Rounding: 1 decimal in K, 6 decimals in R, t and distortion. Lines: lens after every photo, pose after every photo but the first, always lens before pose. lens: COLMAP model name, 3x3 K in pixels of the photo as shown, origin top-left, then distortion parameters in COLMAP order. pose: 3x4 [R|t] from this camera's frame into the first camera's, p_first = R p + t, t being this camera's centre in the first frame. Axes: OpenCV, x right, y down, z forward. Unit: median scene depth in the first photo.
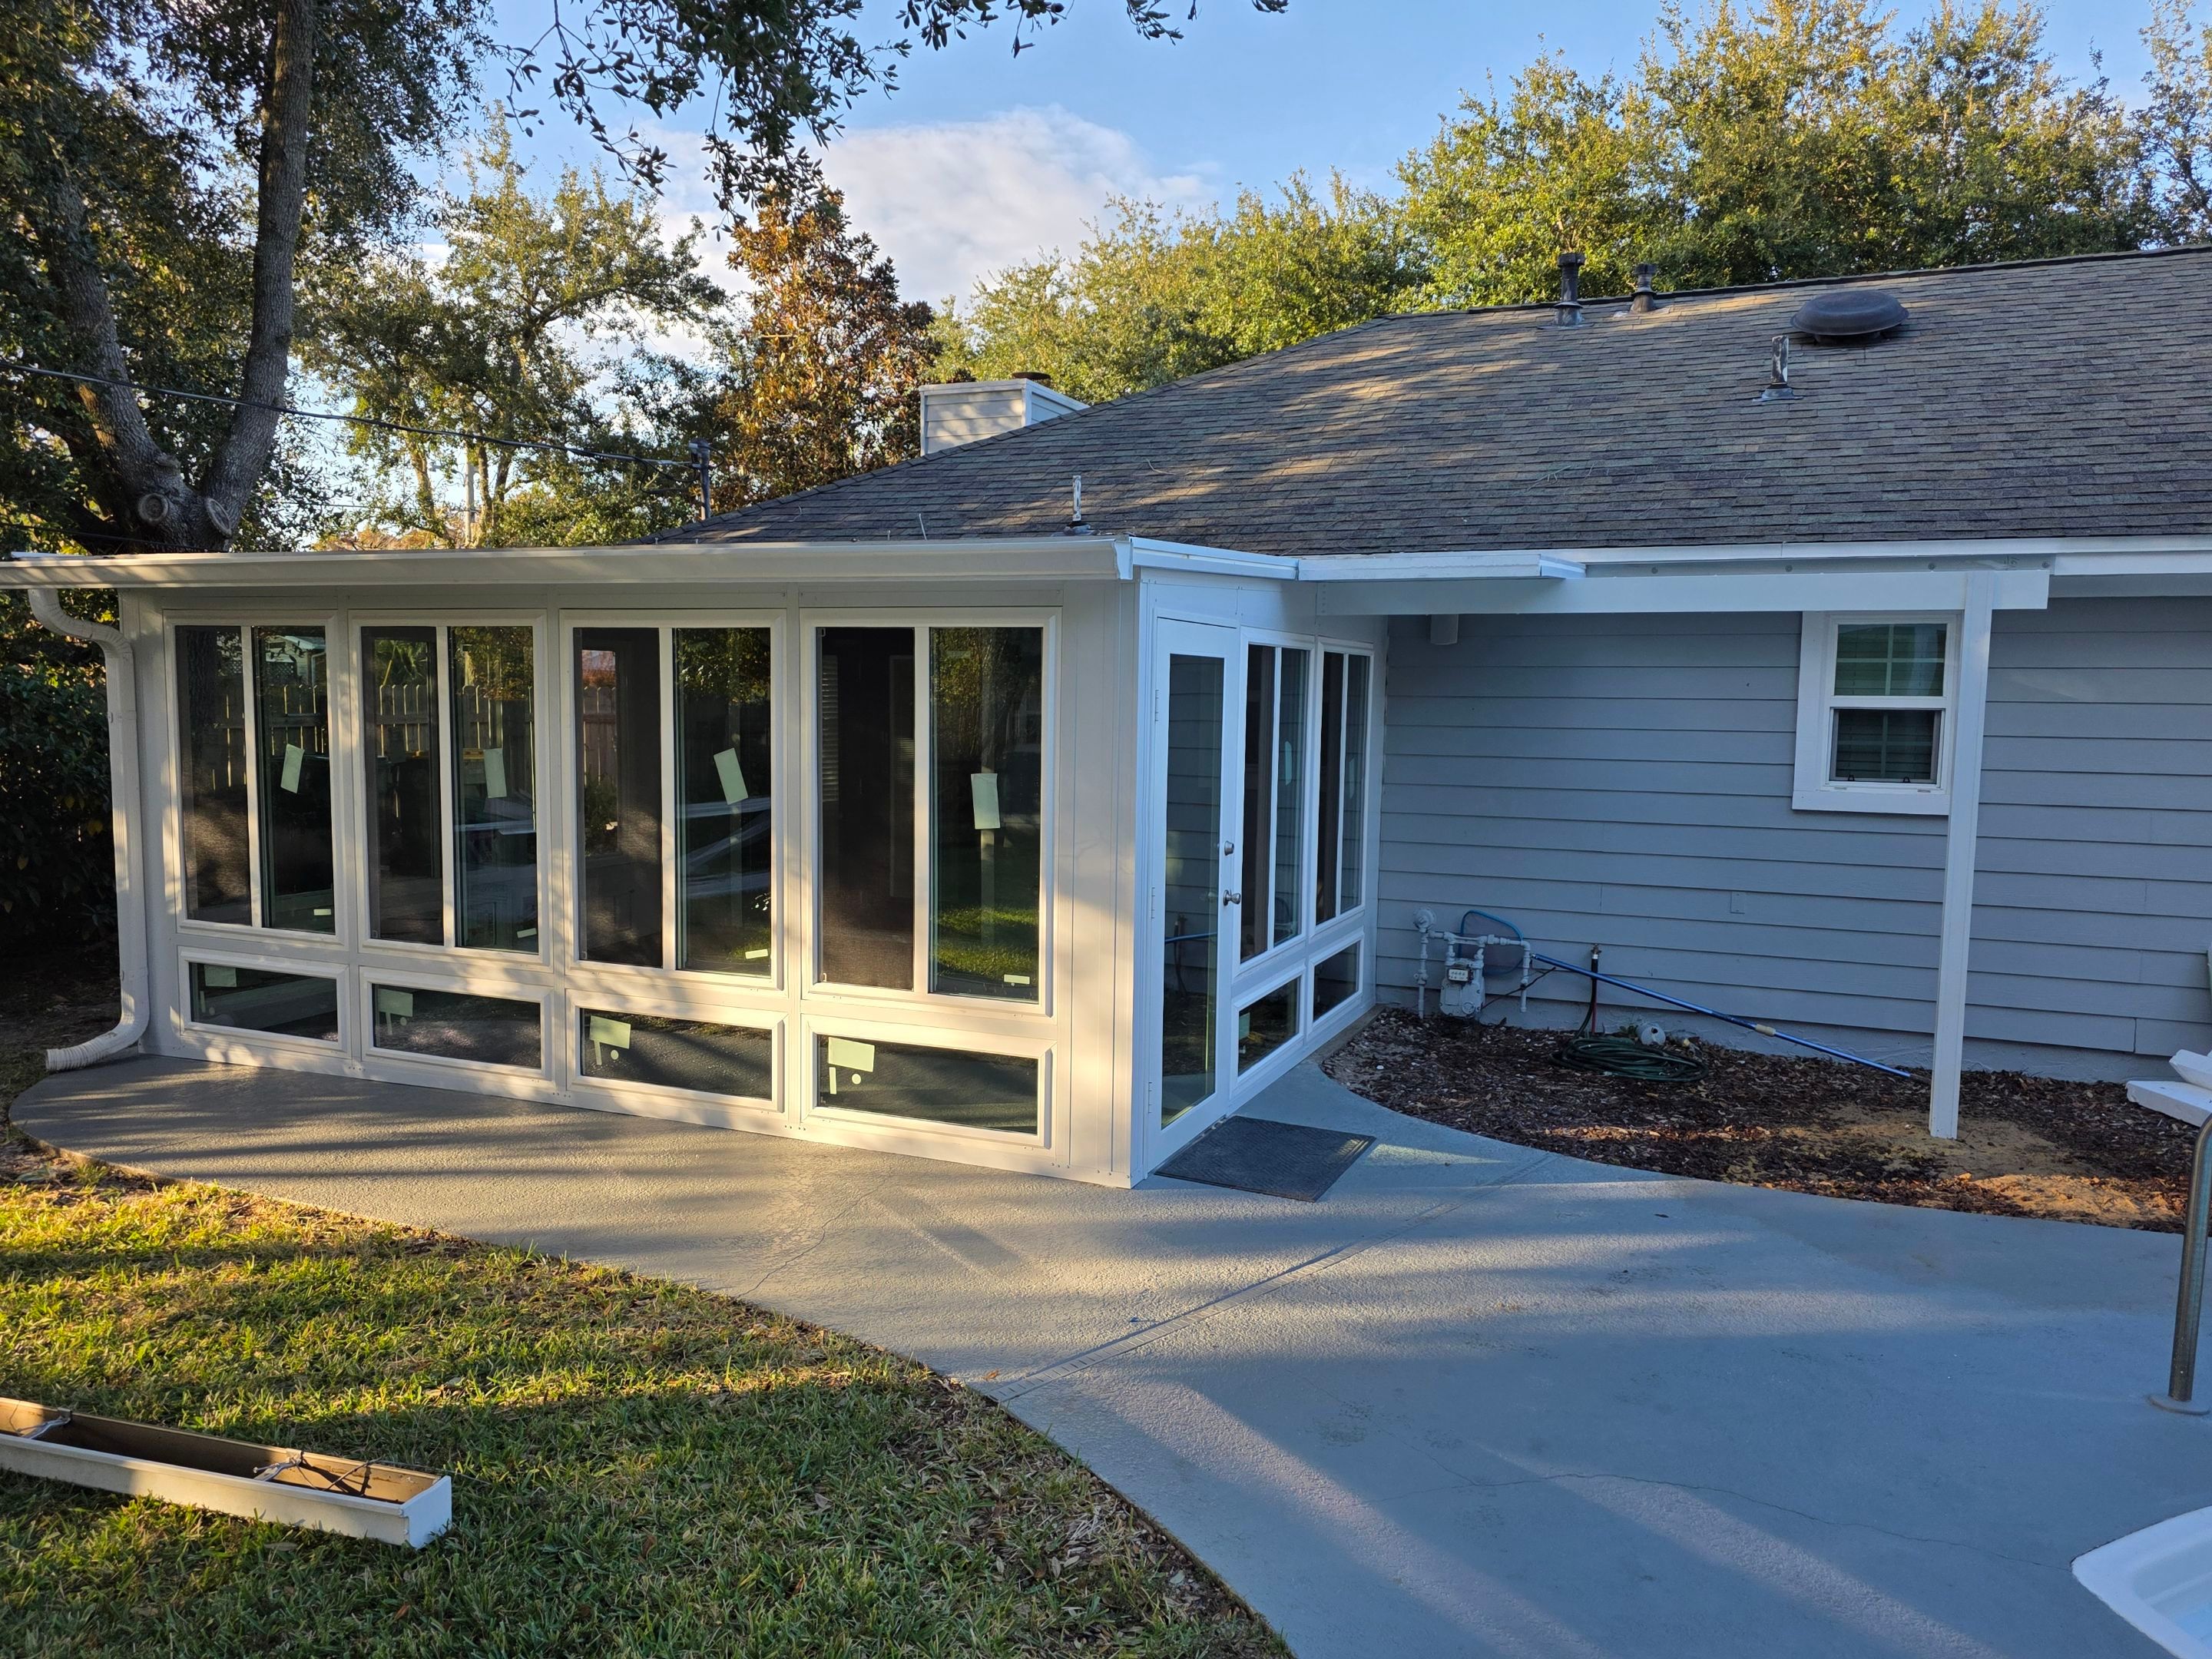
lens RADIAL K [[1548.9, 0, 1079.0], [0, 1548.9, 832.6], [0, 0, 1]] dist [0.038350, -0.002958]
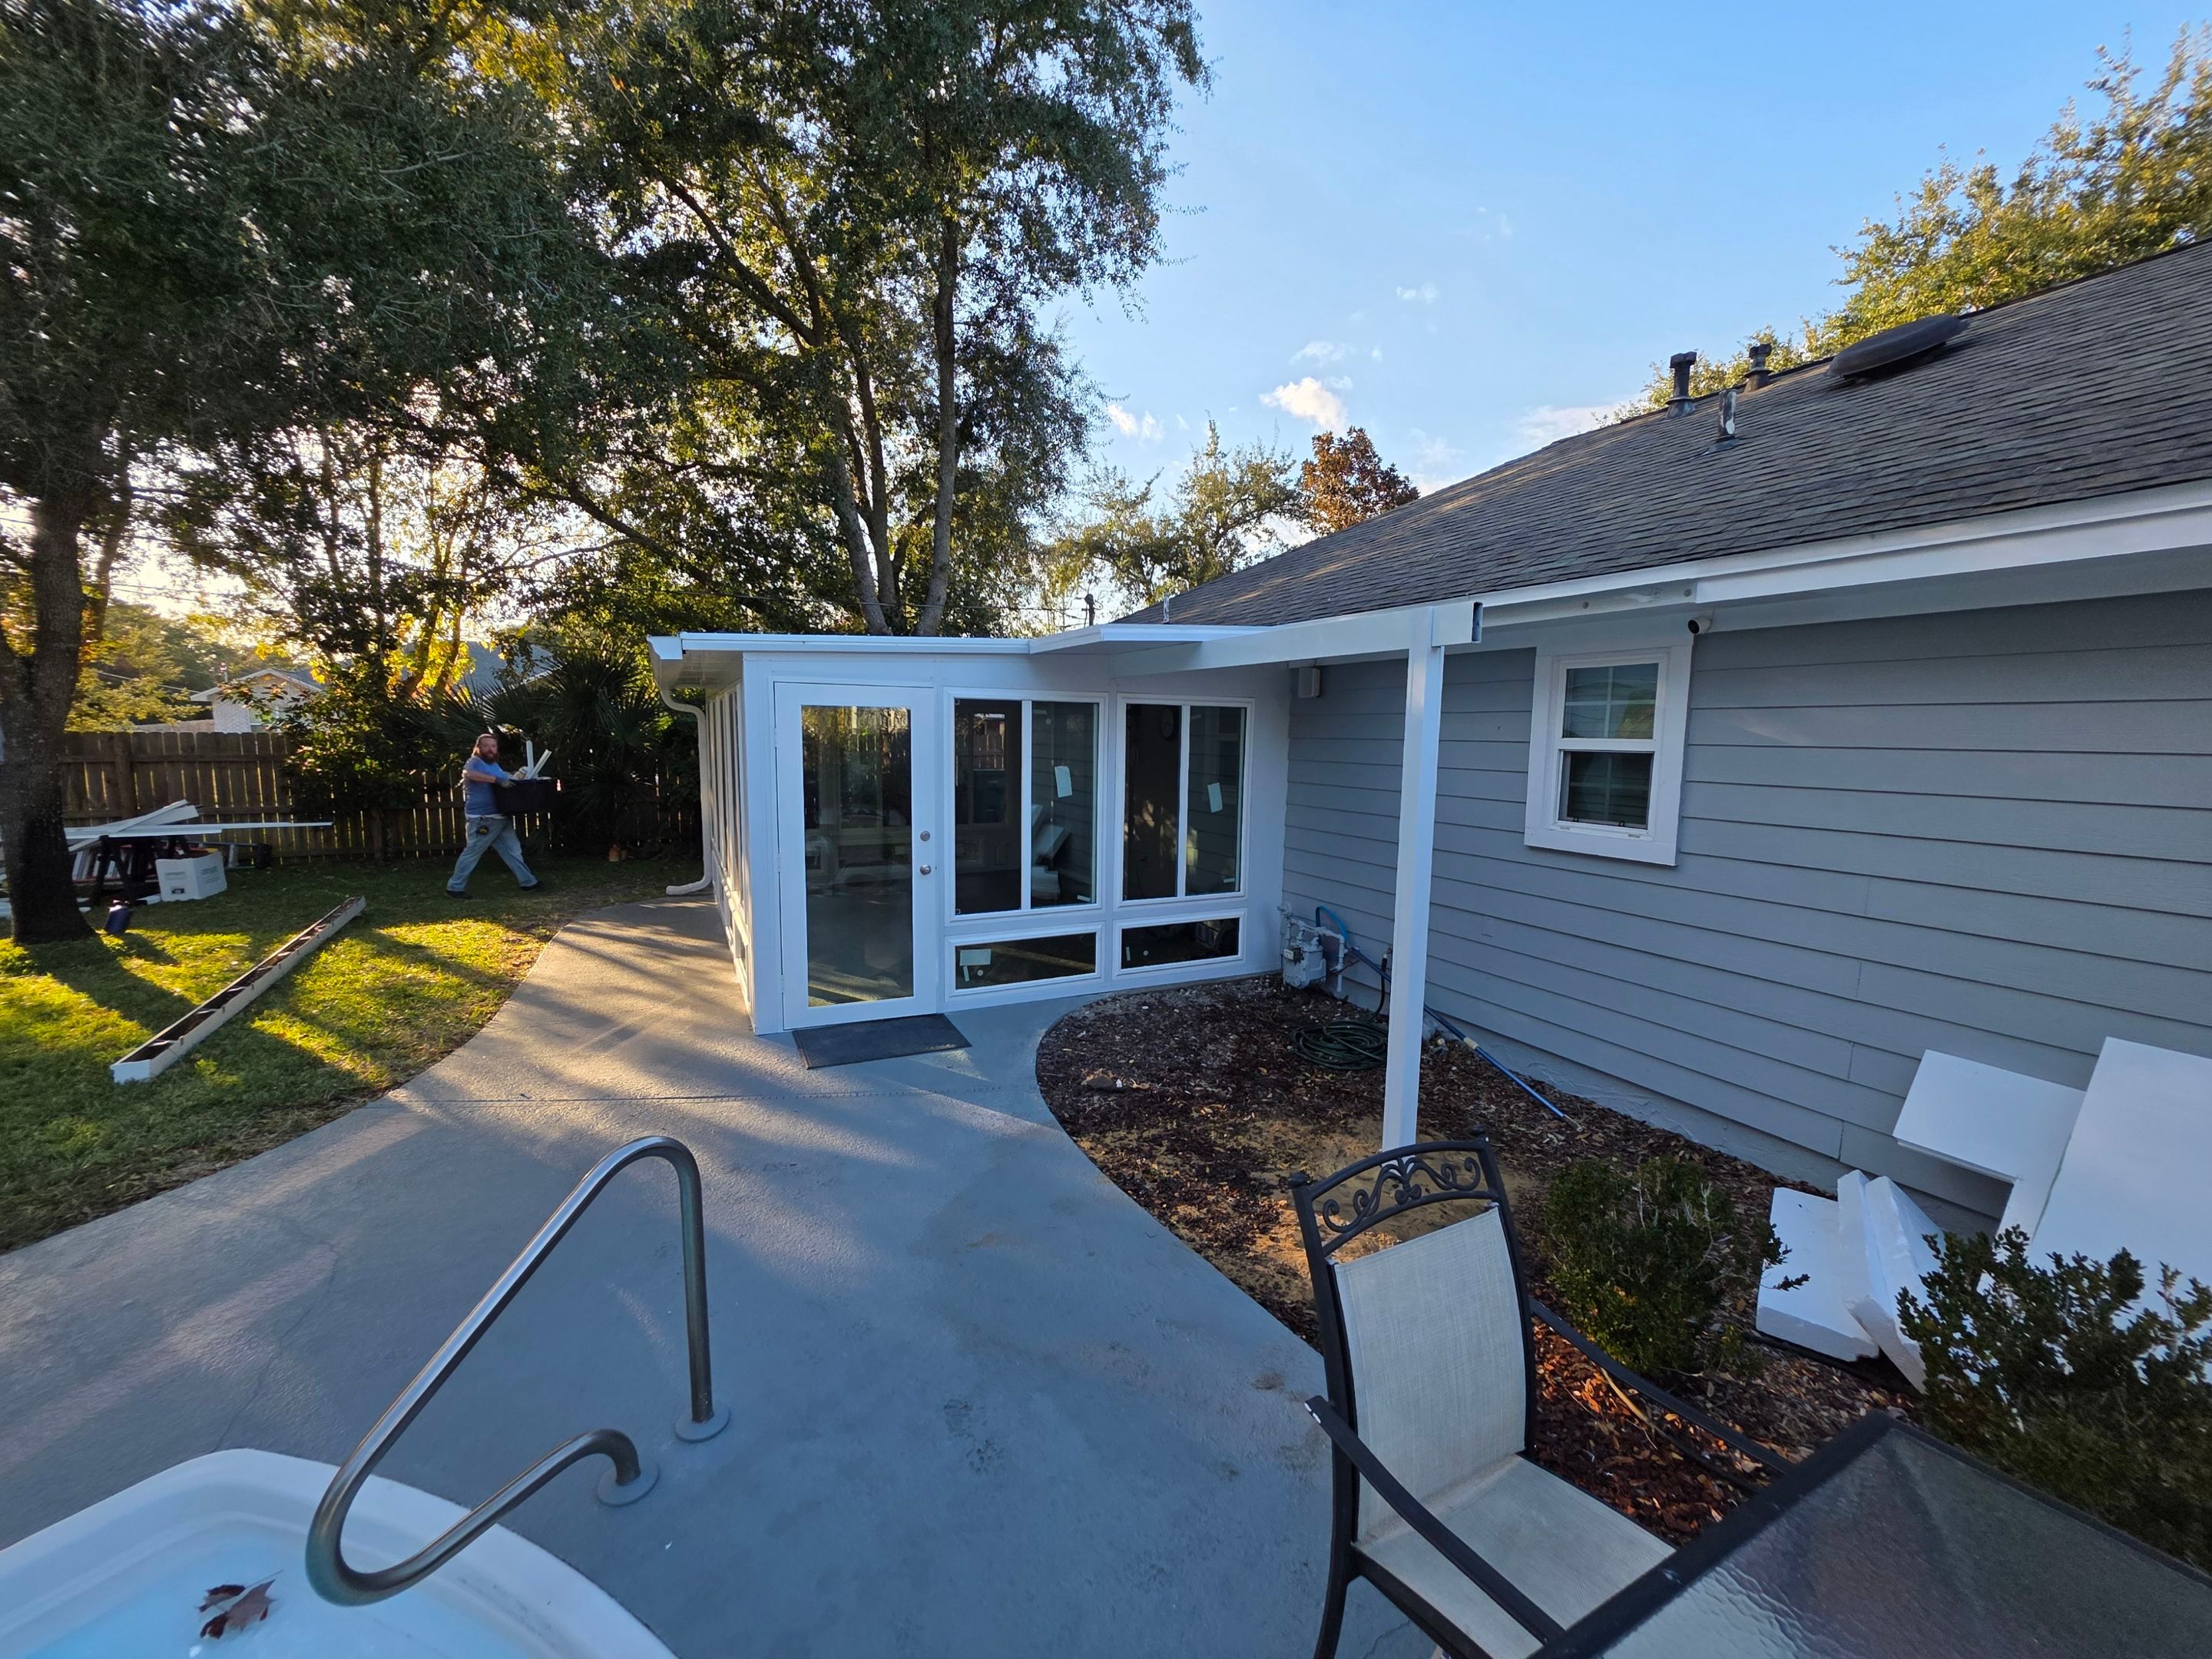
lens RADIAL K [[875.7, 0, 1106.0], [0, 875.7, 829.5], [0, 0, 1]] dist [0.011817, 0.000002]
pose [[0.774061, 0.072218, -0.628979, 0.614936], [-0.066492, 0.997252, 0.032673, -0.026151], [0.629610, 0.016531, 0.776735, 0.359819]]
